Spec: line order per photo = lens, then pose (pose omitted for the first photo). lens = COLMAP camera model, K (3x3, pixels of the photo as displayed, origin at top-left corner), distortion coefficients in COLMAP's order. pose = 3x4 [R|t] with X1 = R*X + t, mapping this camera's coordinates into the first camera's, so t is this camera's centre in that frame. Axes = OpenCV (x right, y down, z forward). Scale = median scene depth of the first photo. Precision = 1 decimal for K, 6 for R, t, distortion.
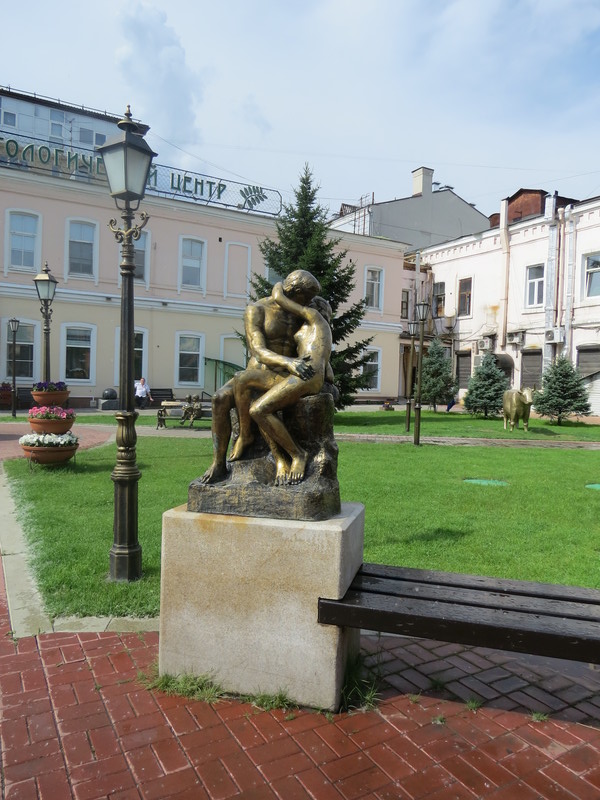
lens RADIAL K [[569.8, 0, 300.0], [0, 569.8, 400.0], [0, 0, 1]] dist [-0.020142, 0.000530]
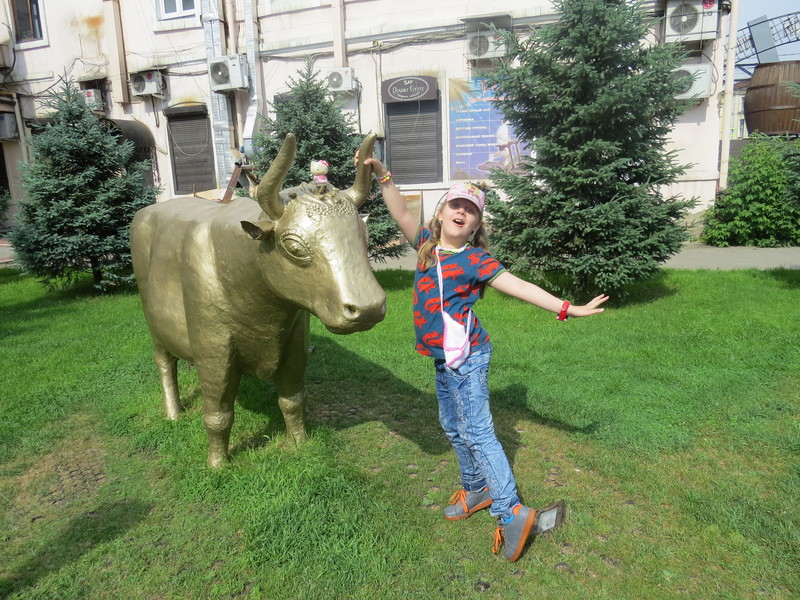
lens RADIAL K [[569.8, 0, 400.0], [0, 569.8, 300.0], [0, 0, 1]] dist [-0.020142, 0.000530]
pose [[0.722661, -0.197841, 0.662283, 0.180957], [0.080019, 0.975665, 0.204143, -0.011368], [-0.686555, -0.094531, 0.720907, 0.494705]]
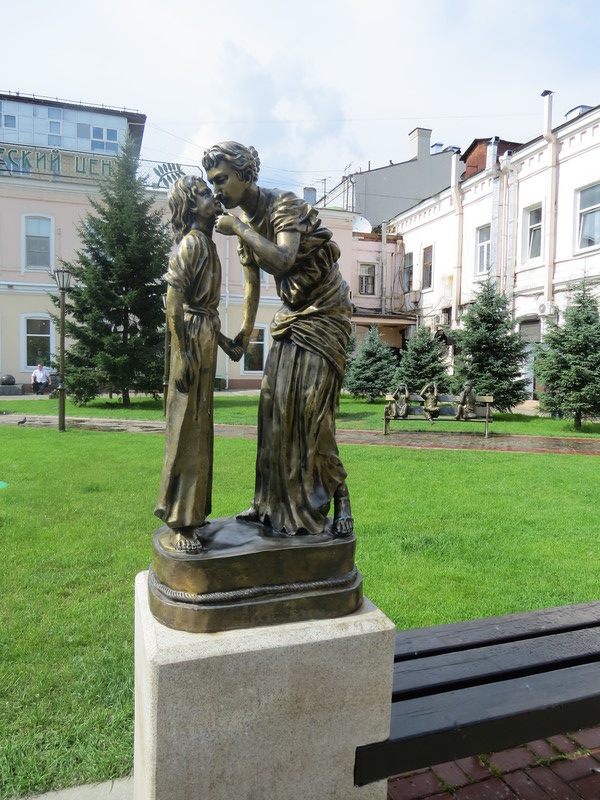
lens RADIAL K [[569.8, 0, 300.0], [0, 569.8, 400.0], [0, 0, 1]] dist [-0.020142, 0.000530]
pose [[0.979985, -0.006075, -0.198977, 0.306338], [0.010815, 0.999683, 0.022743, 0.006045], [0.198776, -0.024440, 0.979740, 0.084903]]
